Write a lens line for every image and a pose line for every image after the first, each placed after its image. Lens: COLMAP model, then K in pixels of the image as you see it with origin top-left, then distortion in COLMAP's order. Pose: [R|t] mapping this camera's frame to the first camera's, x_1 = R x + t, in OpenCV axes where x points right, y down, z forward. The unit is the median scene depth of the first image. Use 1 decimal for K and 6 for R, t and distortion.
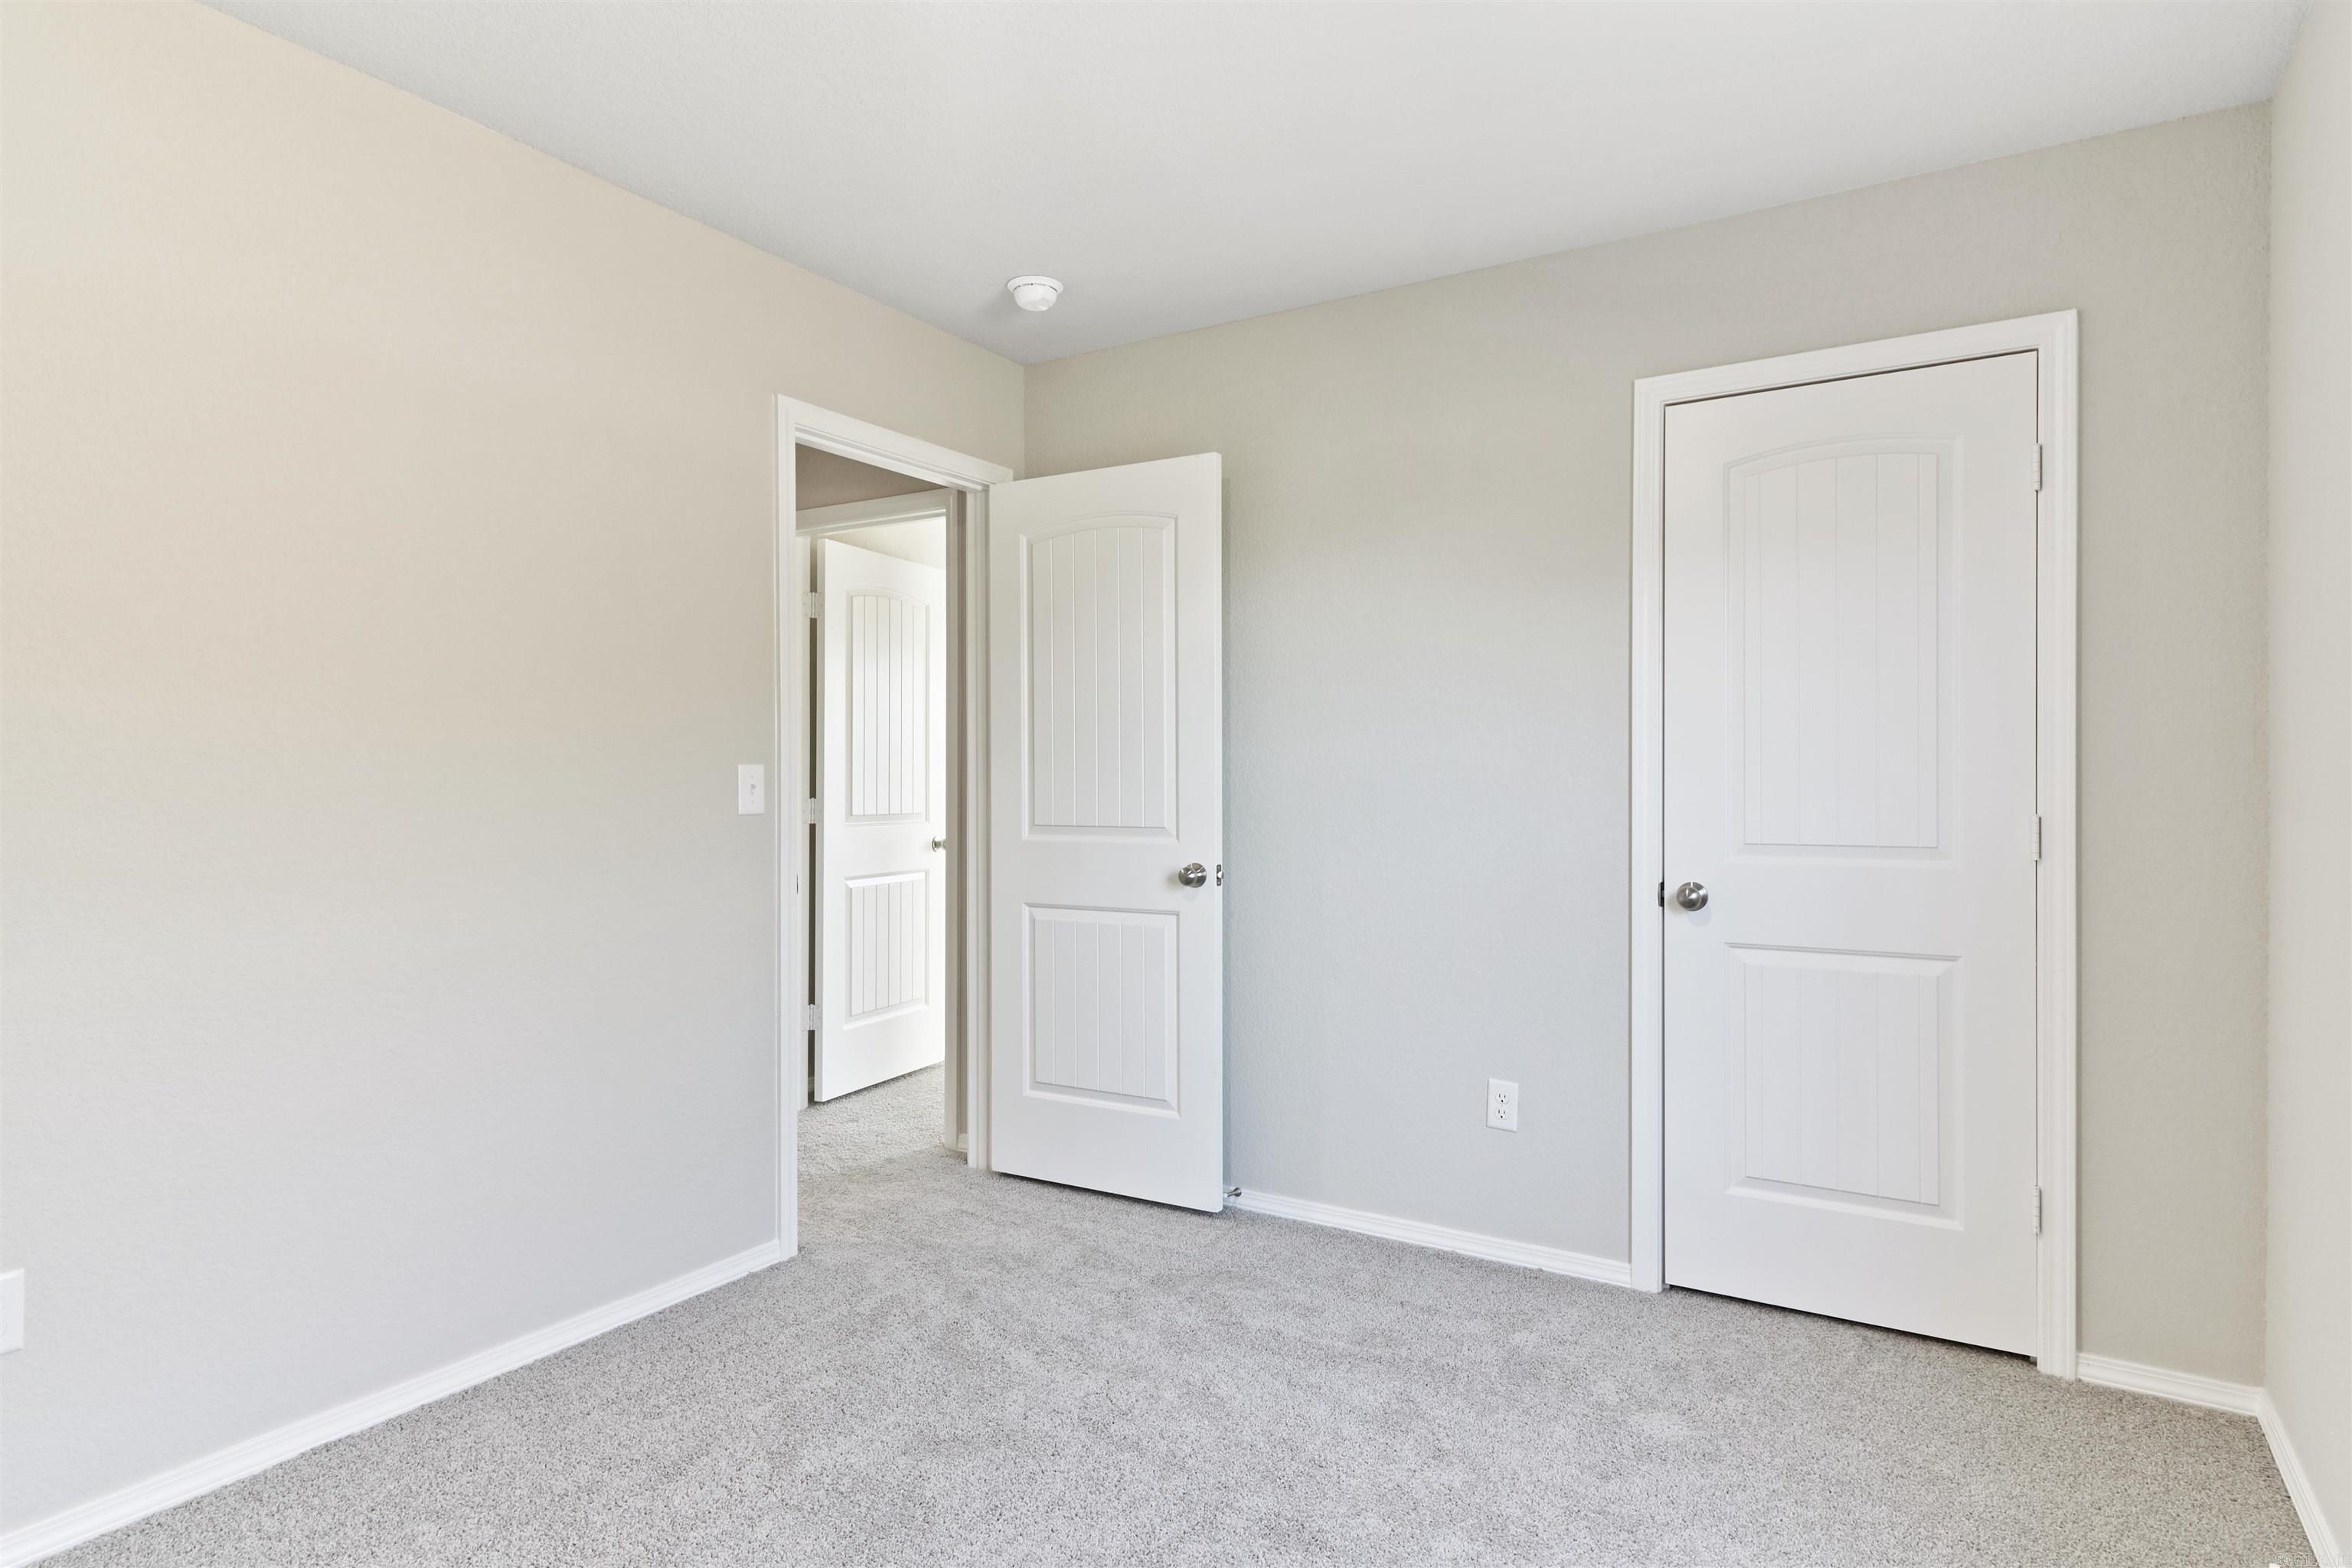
lens RADIAL K [[1290.1, 0, 1181.3], [0, 1290.1, 794.0], [0, 0, 1]] dist [0.017071, -0.005003]
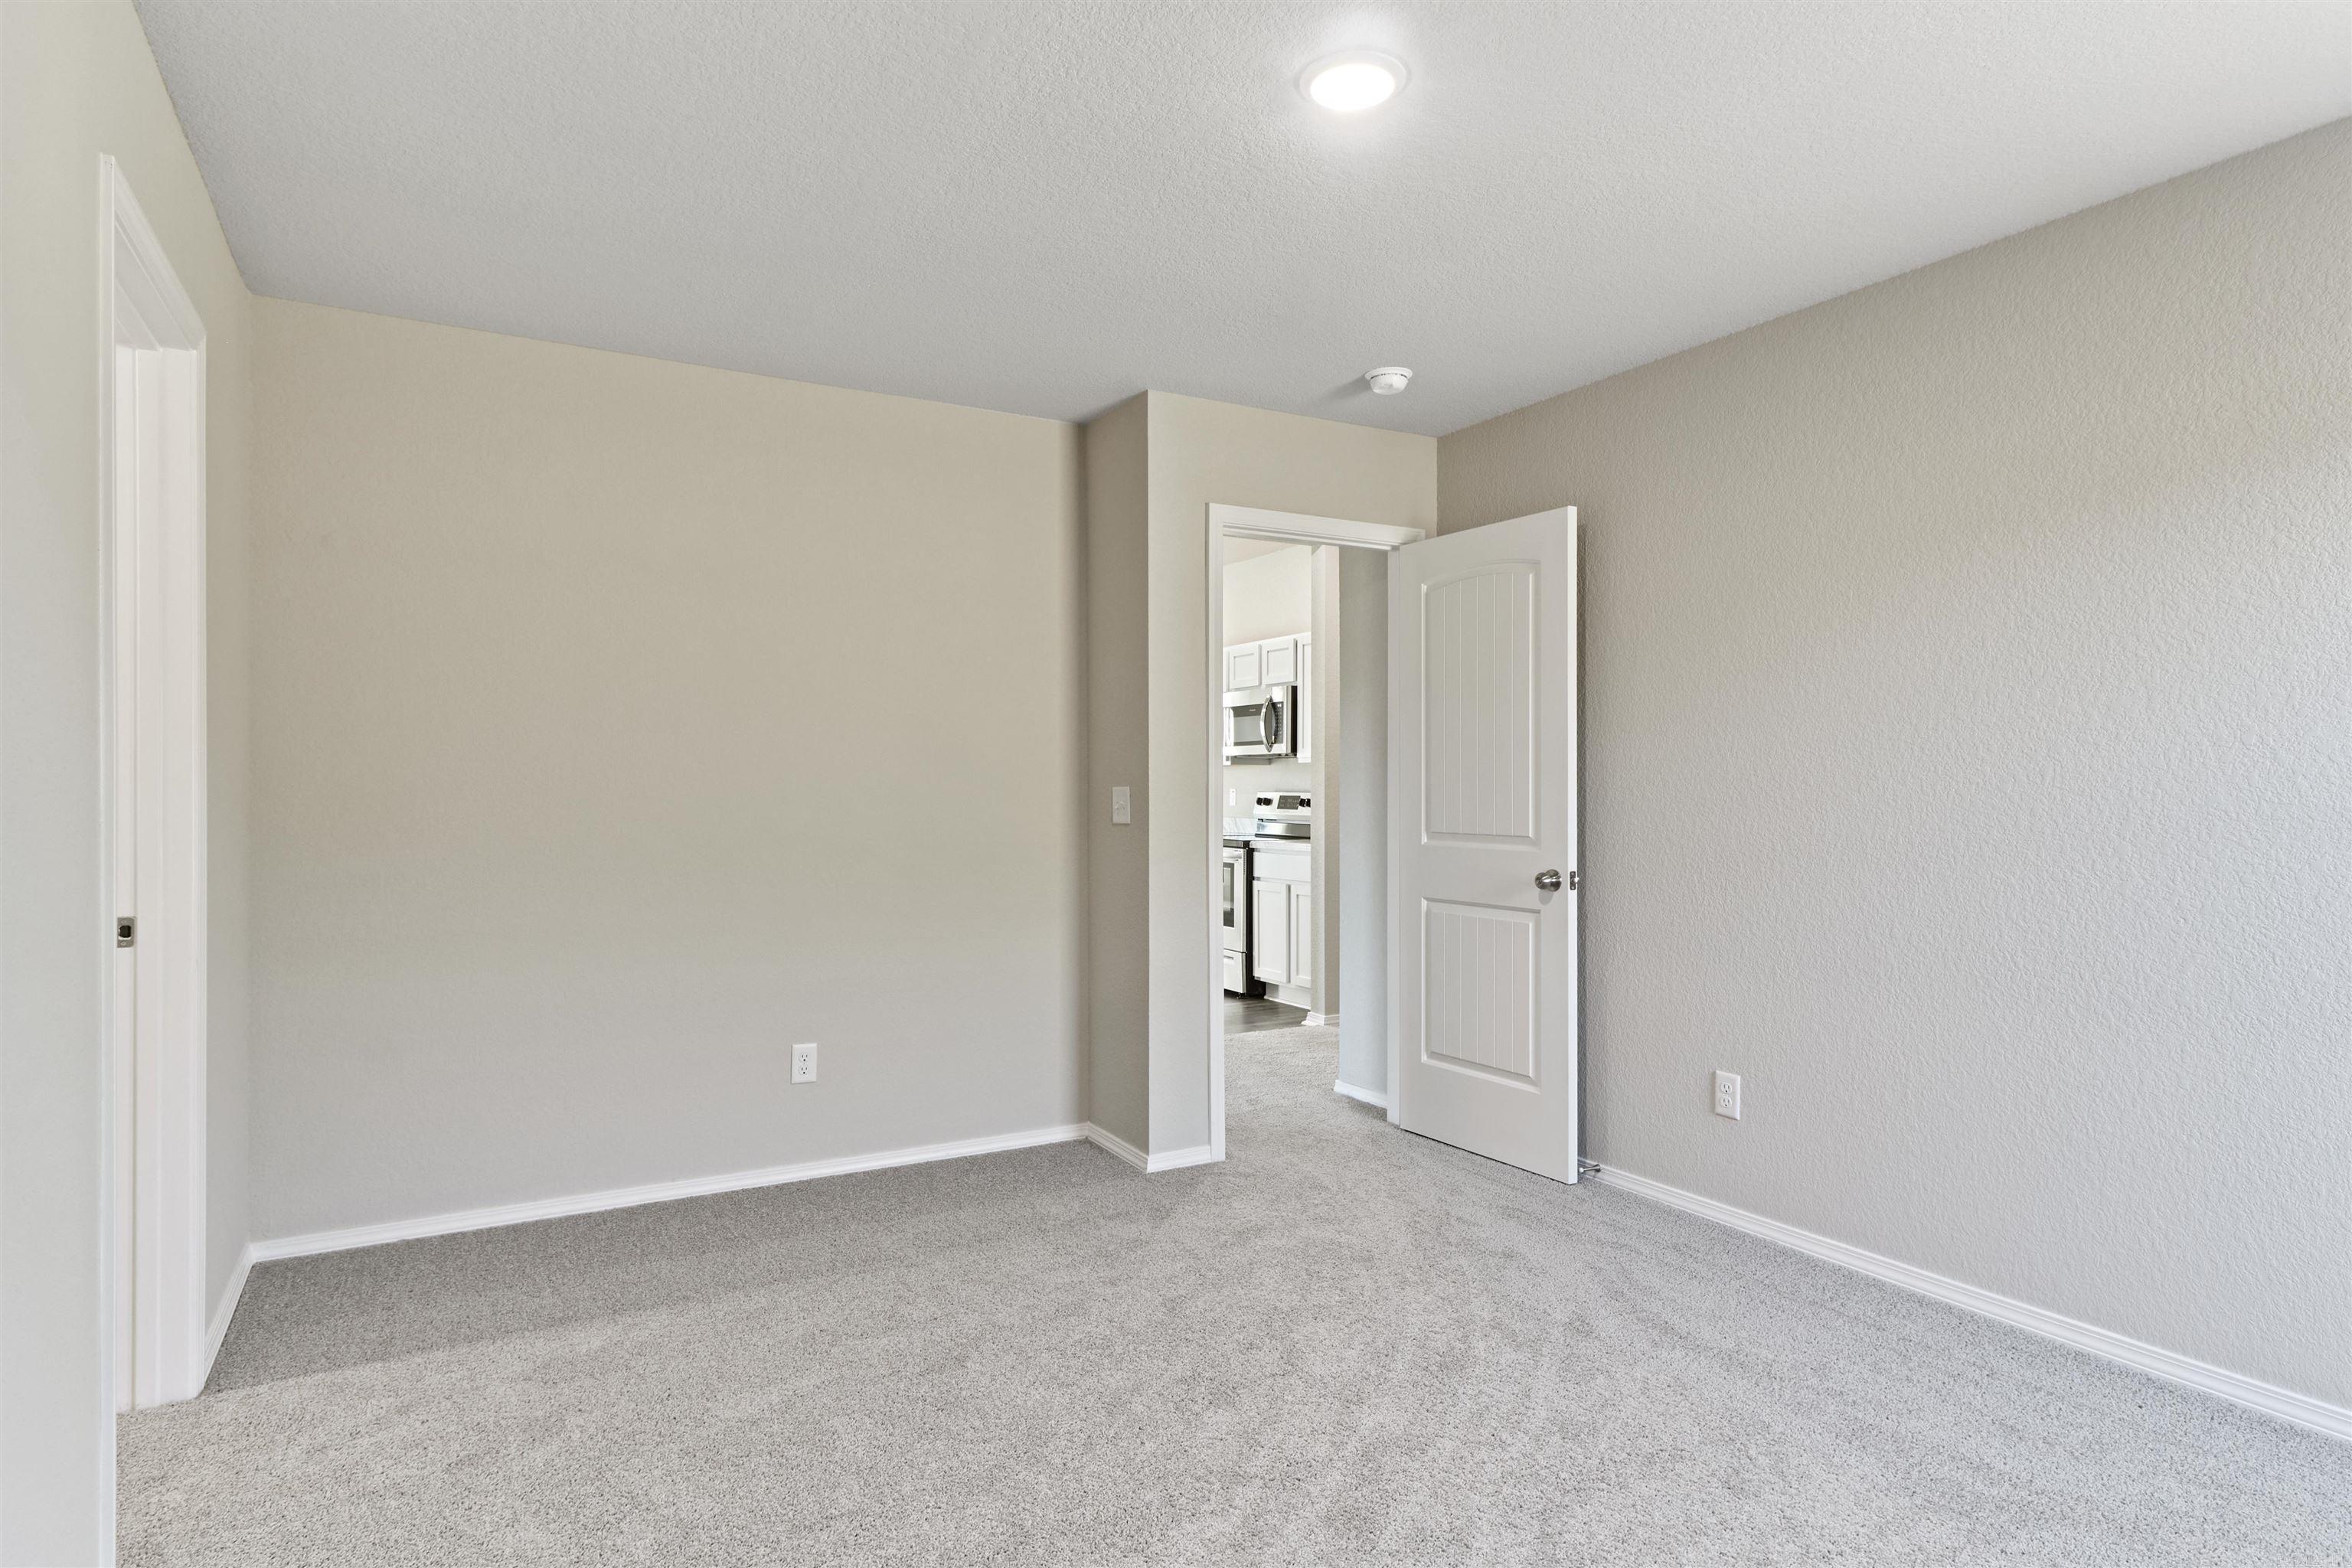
lens RADIAL K [[1290.1, 0, 1185.4], [0, 1290.1, 788.9], [0, 0, 1]] dist [0.017071, -0.005003]
pose [[0.874320, 0.005708, -0.485316, 0.275671], [-0.007881, 0.999966, -0.002438, -0.011260], [0.485286, 0.005957, 0.874335, -0.143827]]
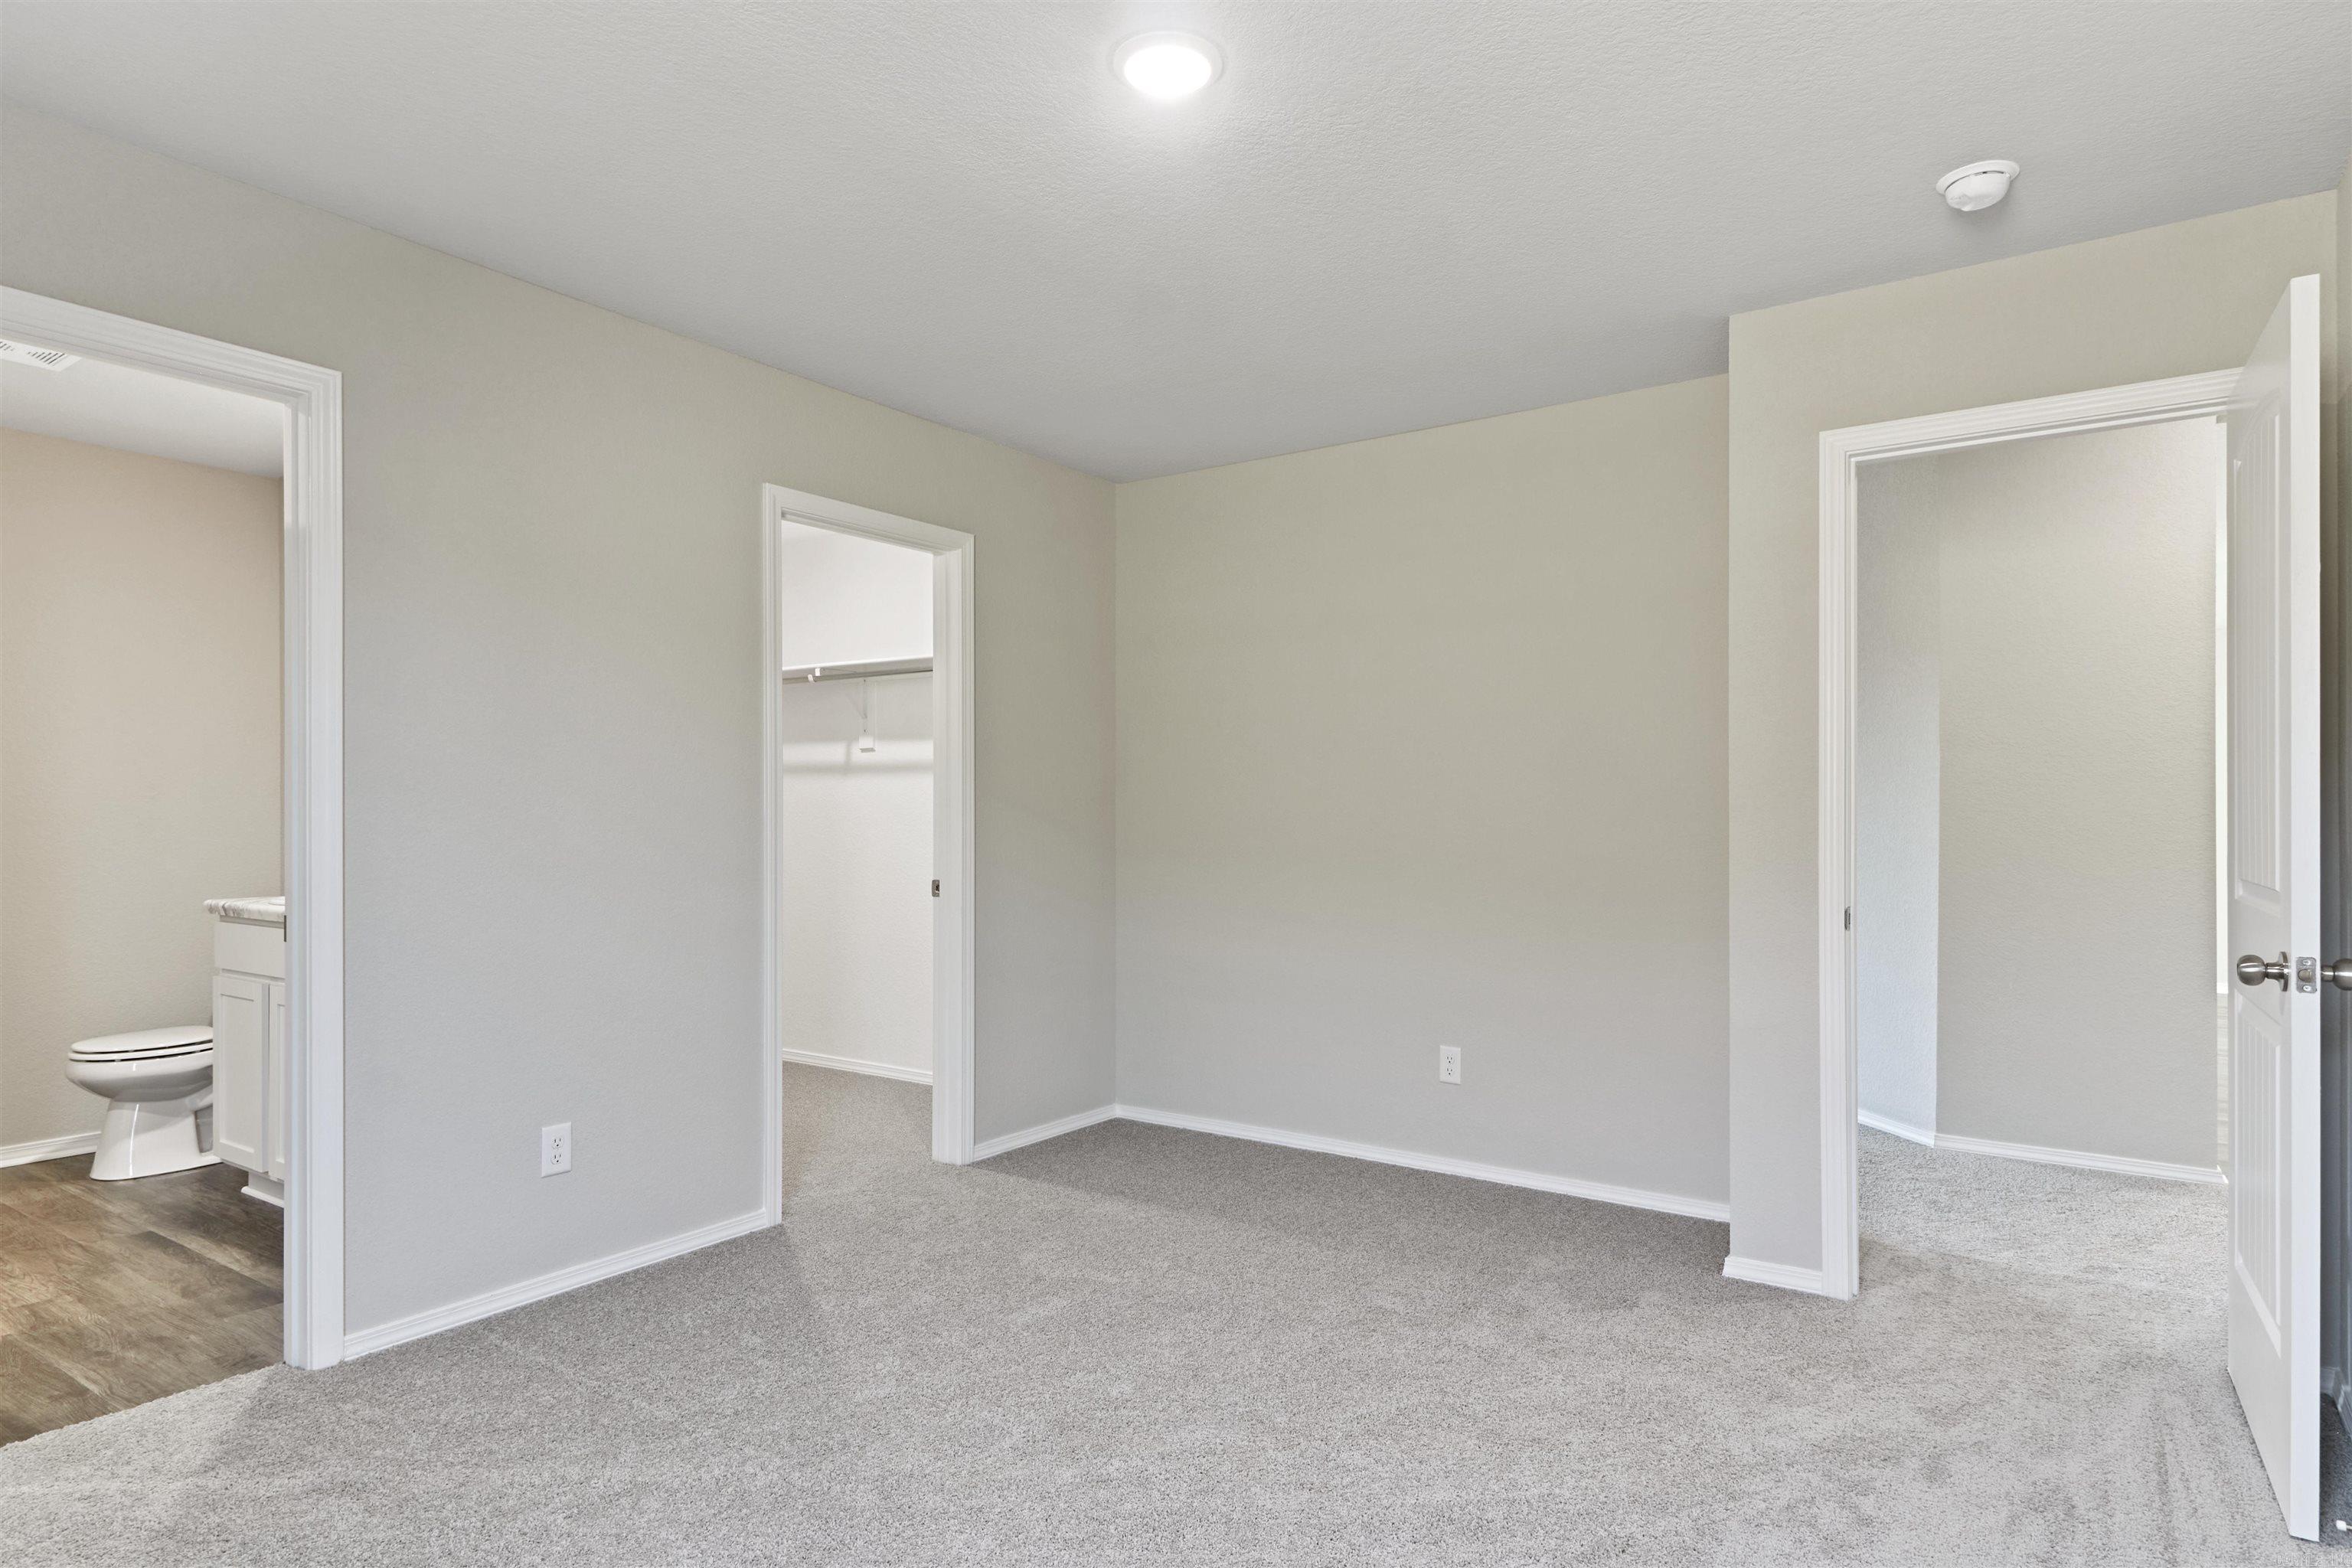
lens RADIAL K [[1290.1, 0, 1158.5], [0, 1290.1, 796.5], [0, 0, 1]] dist [0.017071, -0.005003]
pose [[-0.060999, -0.003686, -0.998131, 0.661187], [-0.005301, 0.999980, -0.003369, -0.015085], [0.998124, 0.005086, -0.061017, 0.497792]]
